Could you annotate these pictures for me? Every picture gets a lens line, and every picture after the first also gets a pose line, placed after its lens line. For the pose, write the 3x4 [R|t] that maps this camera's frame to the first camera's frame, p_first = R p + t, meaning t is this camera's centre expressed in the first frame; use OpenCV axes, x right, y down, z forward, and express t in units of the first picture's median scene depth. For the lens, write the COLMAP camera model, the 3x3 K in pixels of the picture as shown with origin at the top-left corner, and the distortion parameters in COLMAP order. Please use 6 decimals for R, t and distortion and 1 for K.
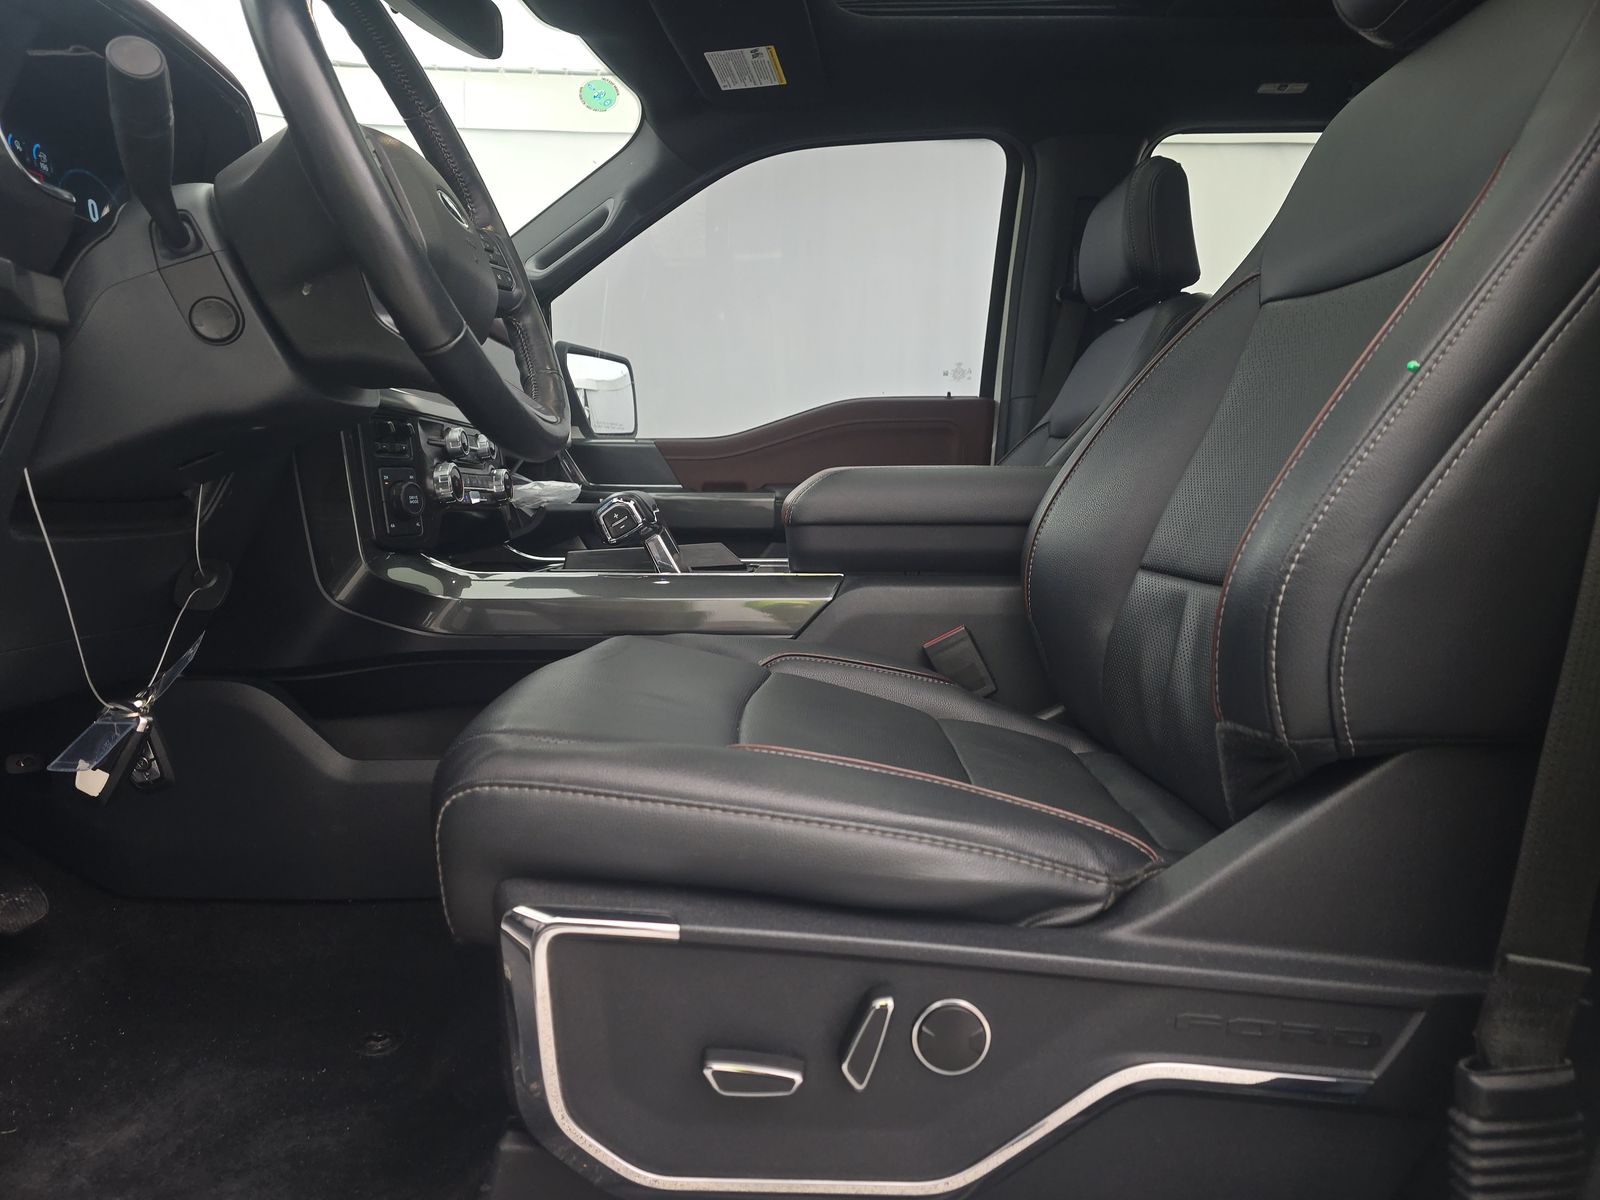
lens RADIAL K [[1051.3, 0, 800.0], [0, 1051.3, 600.0], [0, 0, 1]] dist [0.033665, -0.037037]
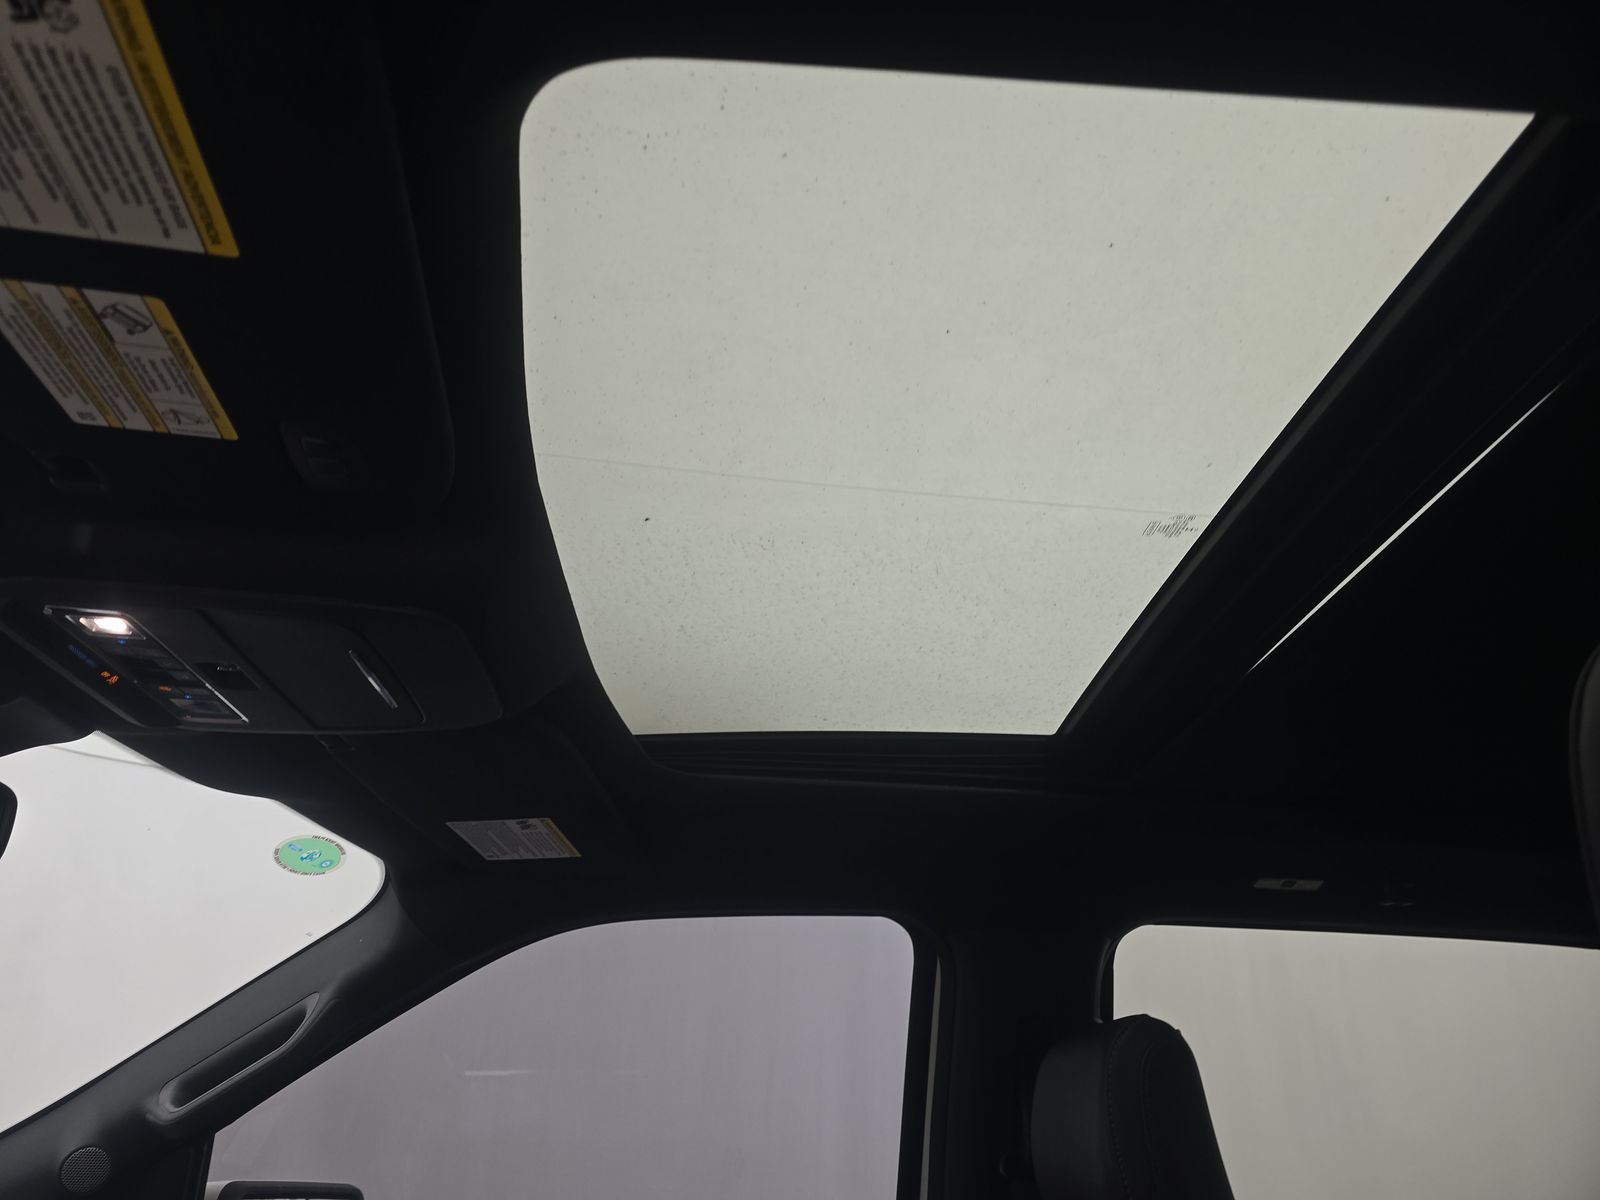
lens RADIAL K [[1051.3, 0, 800.0], [0, 1051.3, 600.0], [0, 0, 1]] dist [0.033665, -0.037037]
pose [[0.997989, 0.043265, 0.046318, 0.089285], [-0.011997, 0.846522, -0.532219, -0.264461], [-0.062235, 0.530594, 0.845339, 0.323488]]
